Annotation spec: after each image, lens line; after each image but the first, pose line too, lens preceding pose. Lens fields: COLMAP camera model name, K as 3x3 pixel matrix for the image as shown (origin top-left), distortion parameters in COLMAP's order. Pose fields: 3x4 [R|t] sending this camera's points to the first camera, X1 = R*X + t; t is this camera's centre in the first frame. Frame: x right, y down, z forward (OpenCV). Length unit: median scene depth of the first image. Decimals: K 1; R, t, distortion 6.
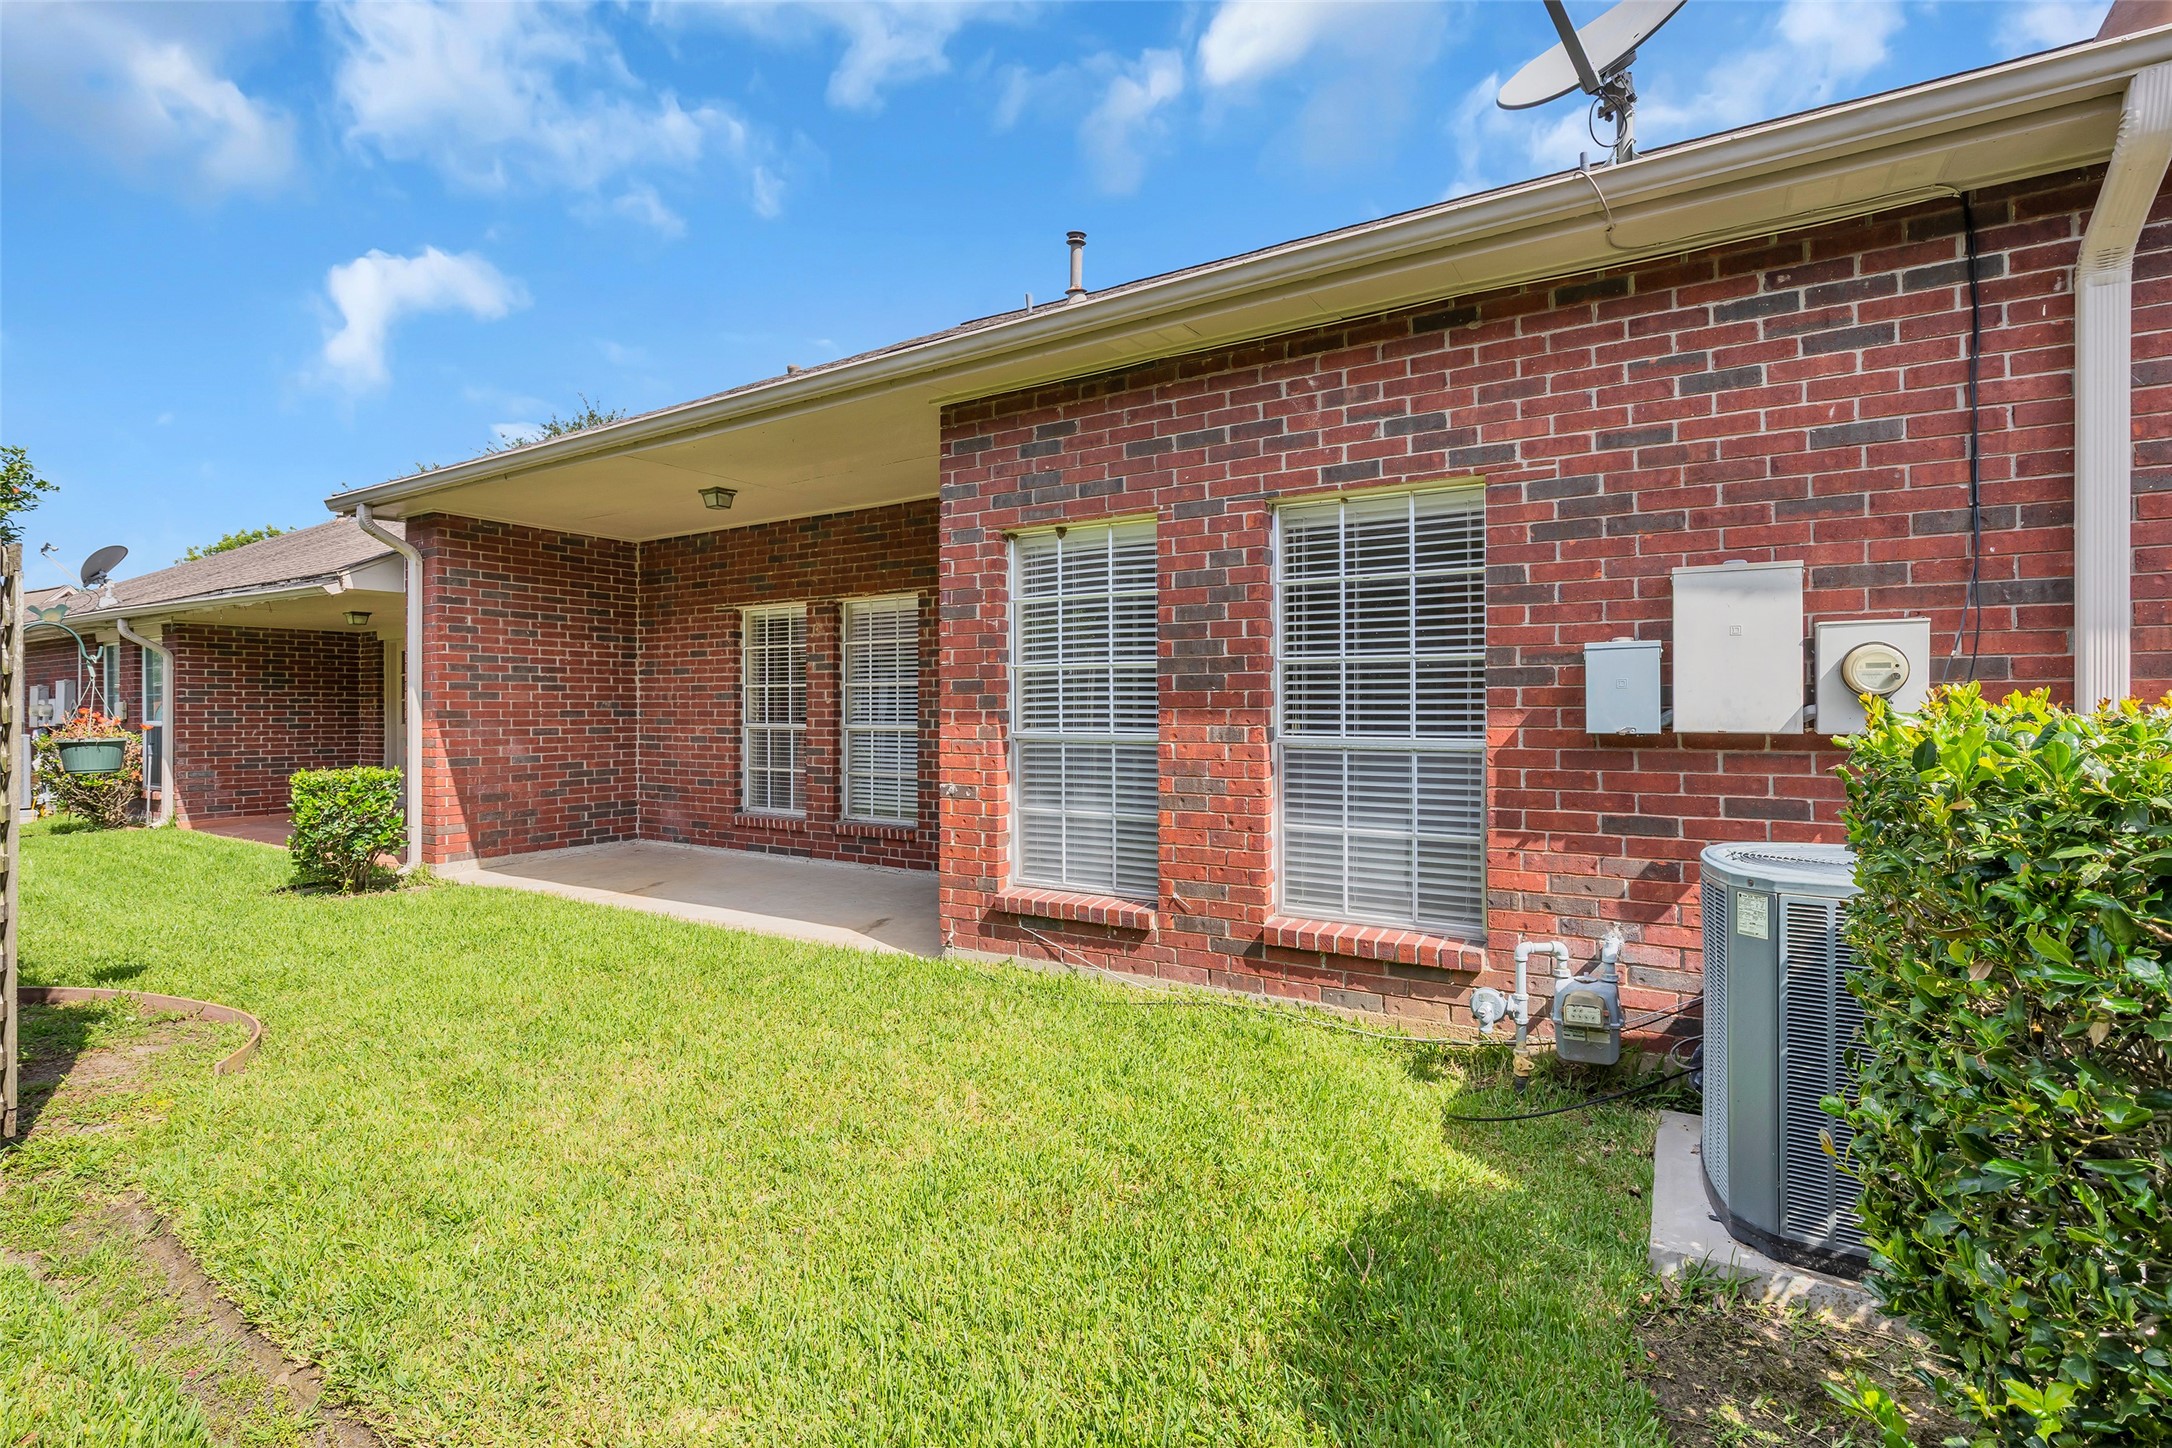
lens RADIAL K [[984.9, 0, 1079.3], [0, 984.9, 741.6], [0, 0, 1]] dist [-0.022144, 0.006542]
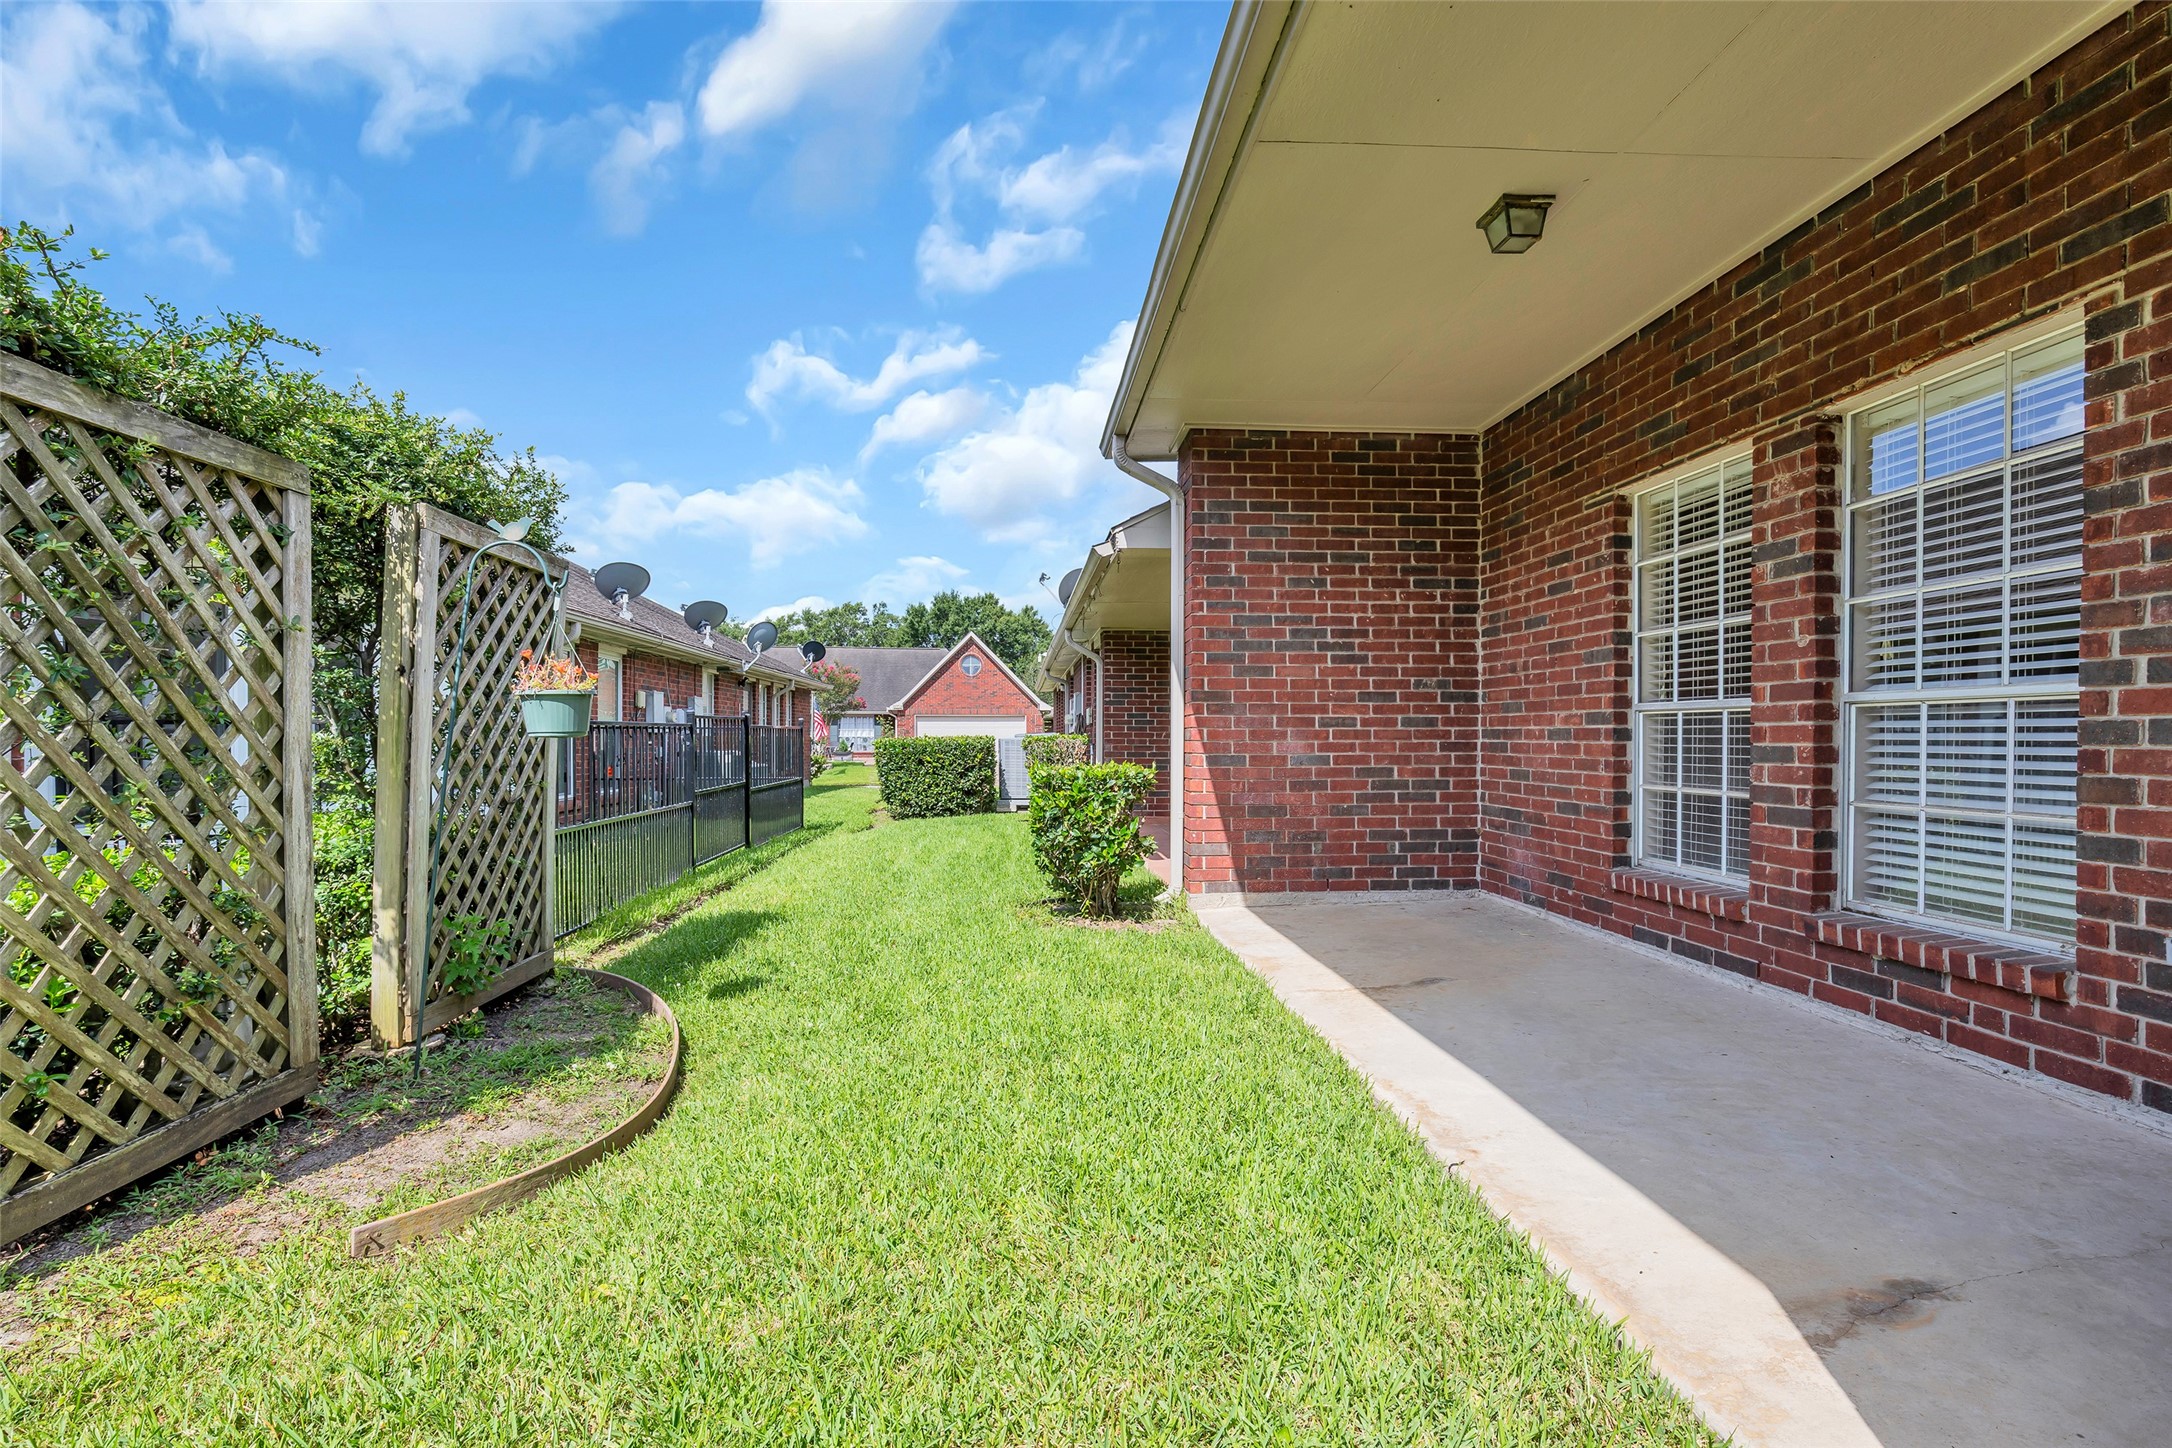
lens RADIAL K [[984.9, 0, 1079.3], [0, 984.9, 741.6], [0, 0, 1]] dist [-0.022144, 0.006542]
pose [[0.573509, 0.004161, -0.819189, -0.075238], [-0.025534, 0.999592, -0.012799, 0.017699], [0.818802, 0.028258, 0.573381, 0.448569]]
